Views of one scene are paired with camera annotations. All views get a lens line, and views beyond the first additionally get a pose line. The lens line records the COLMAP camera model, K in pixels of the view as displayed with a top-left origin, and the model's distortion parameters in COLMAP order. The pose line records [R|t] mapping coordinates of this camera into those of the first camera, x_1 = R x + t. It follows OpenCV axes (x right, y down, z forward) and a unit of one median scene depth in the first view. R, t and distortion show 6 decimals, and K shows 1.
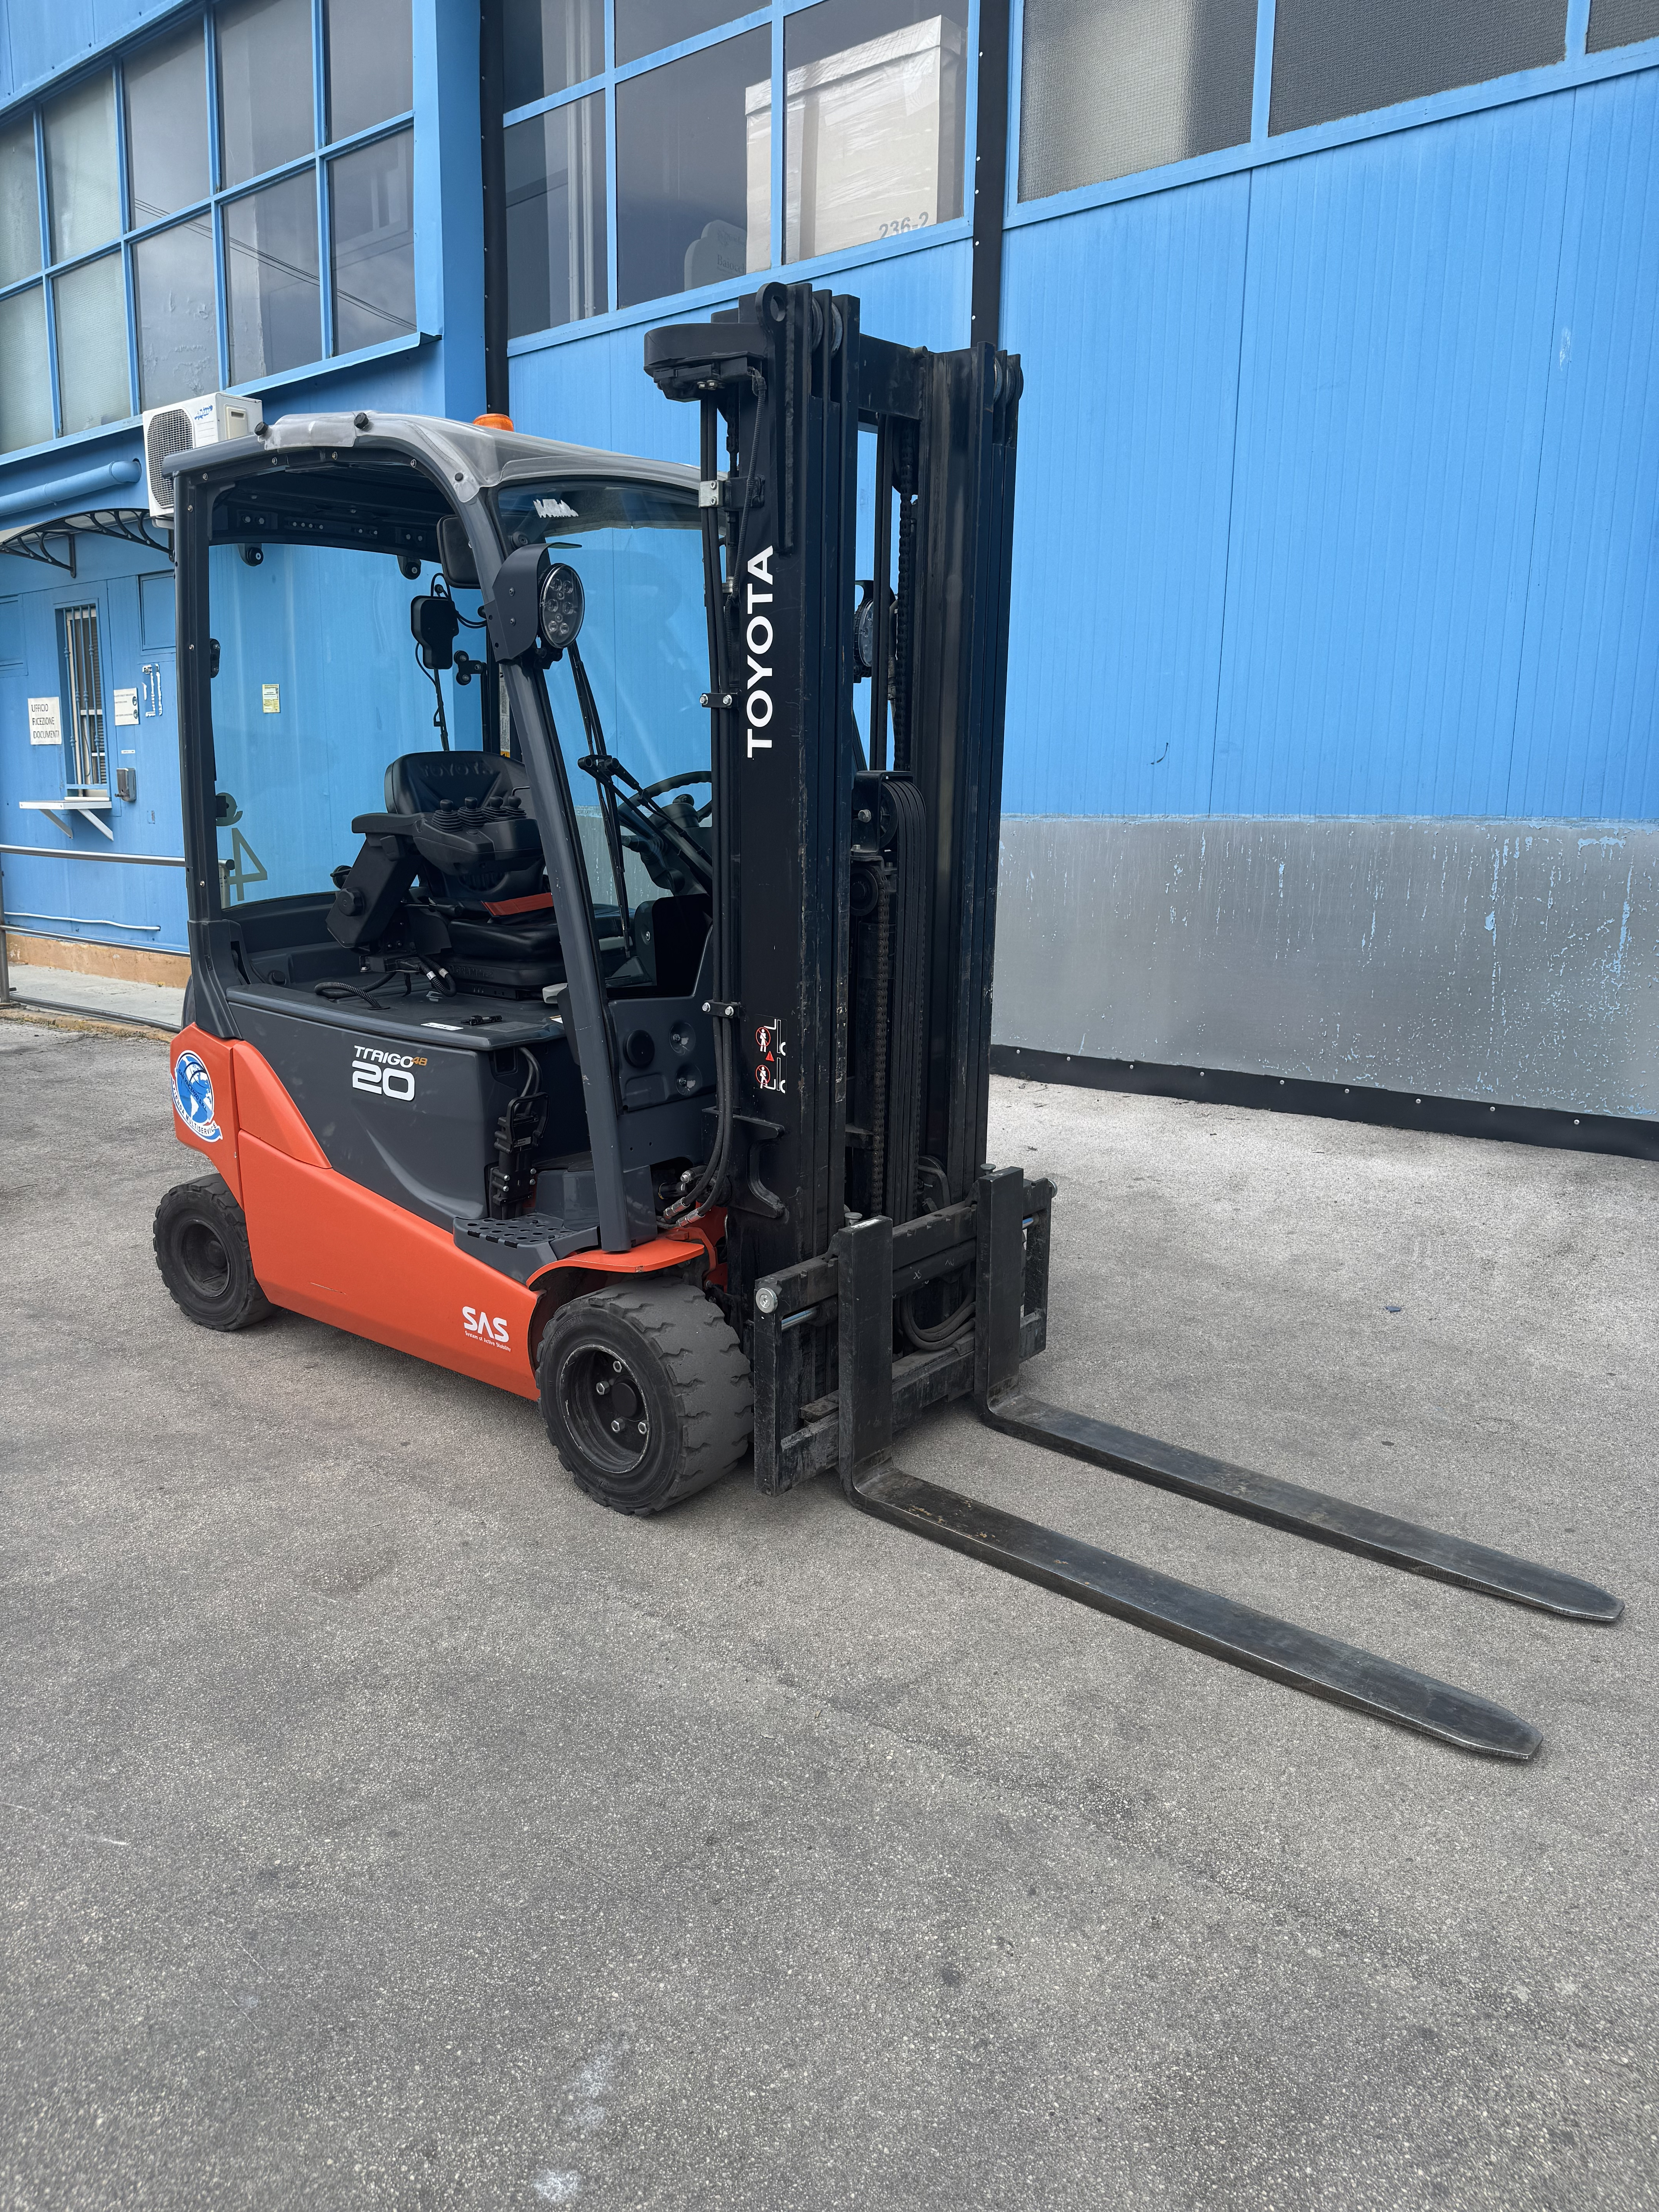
lens RADIAL K [[1568.0, 0, 826.2], [0, 1568.0, 1099.7], [0, 0, 1]] dist [-0.010923, -0.000671]
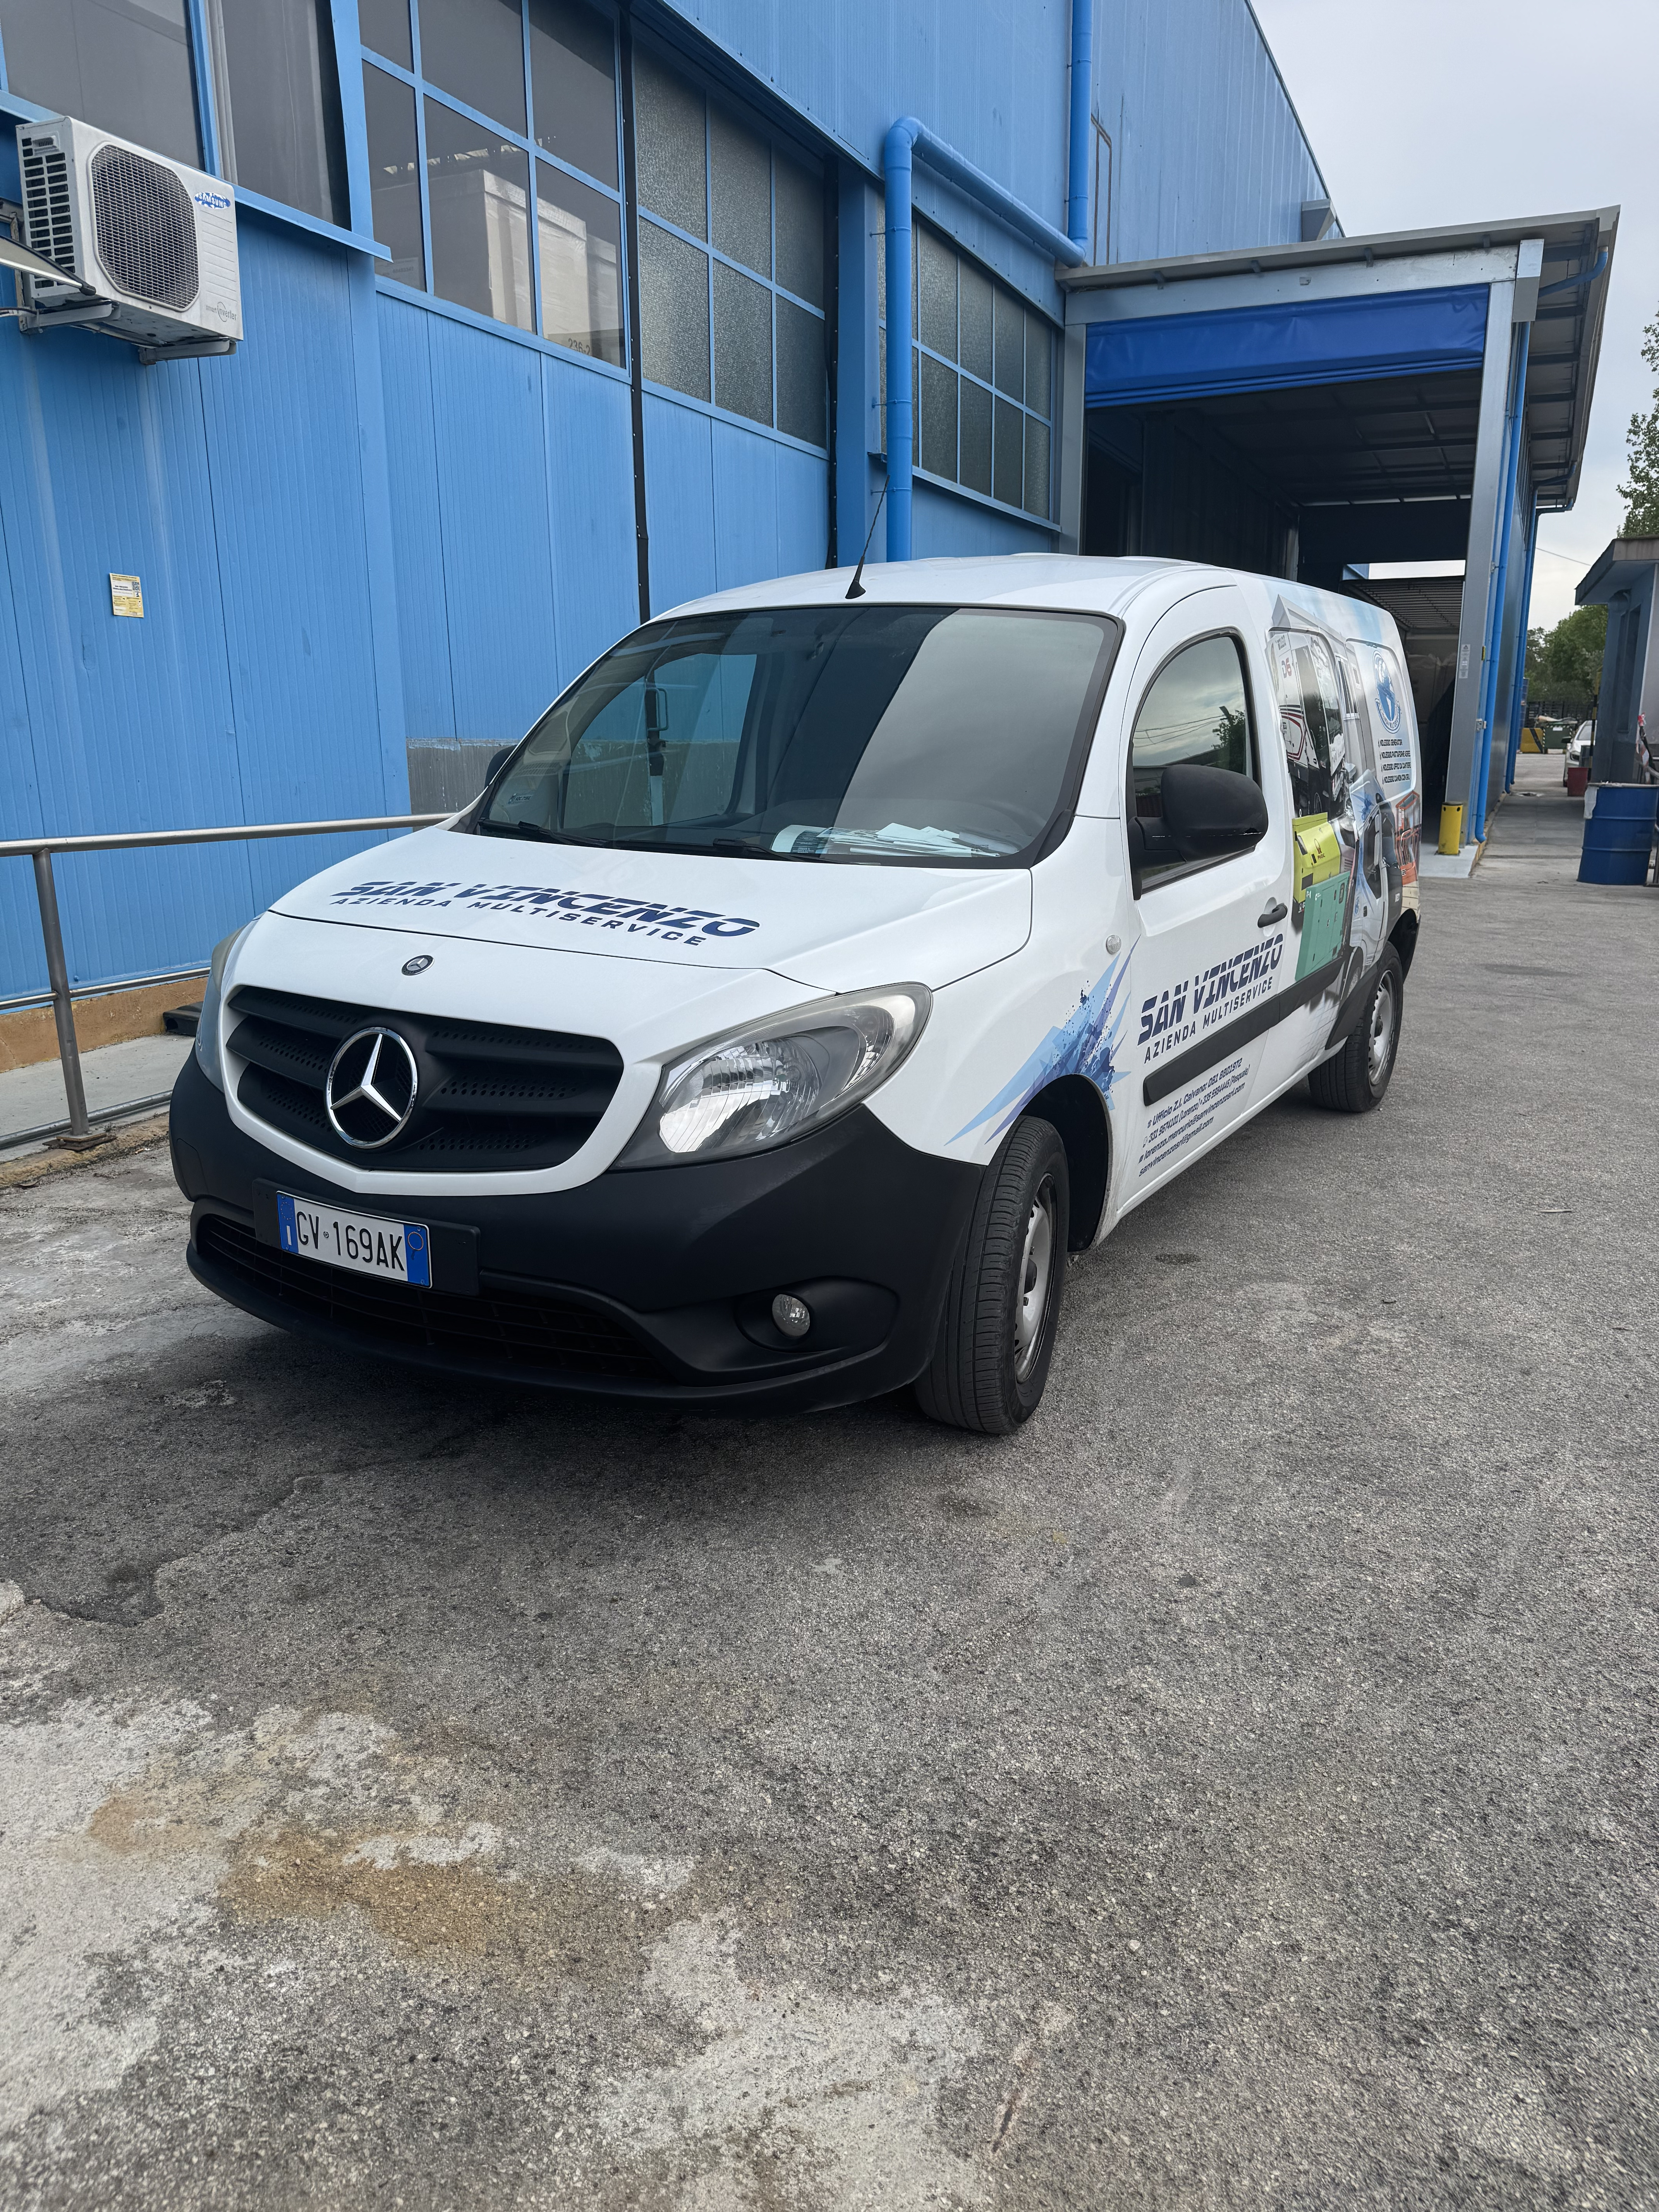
lens RADIAL K [[1568.0, 0, 828.9], [0, 1568.0, 1110.2], [0, 0, 1]] dist [-0.010923, -0.000671]
pose [[-0.266697, -0.236518, 0.934308, -1.451570], [0.185876, 0.938598, 0.290662, -0.234396], [-0.945686, 0.251184, -0.206358, 1.146174]]
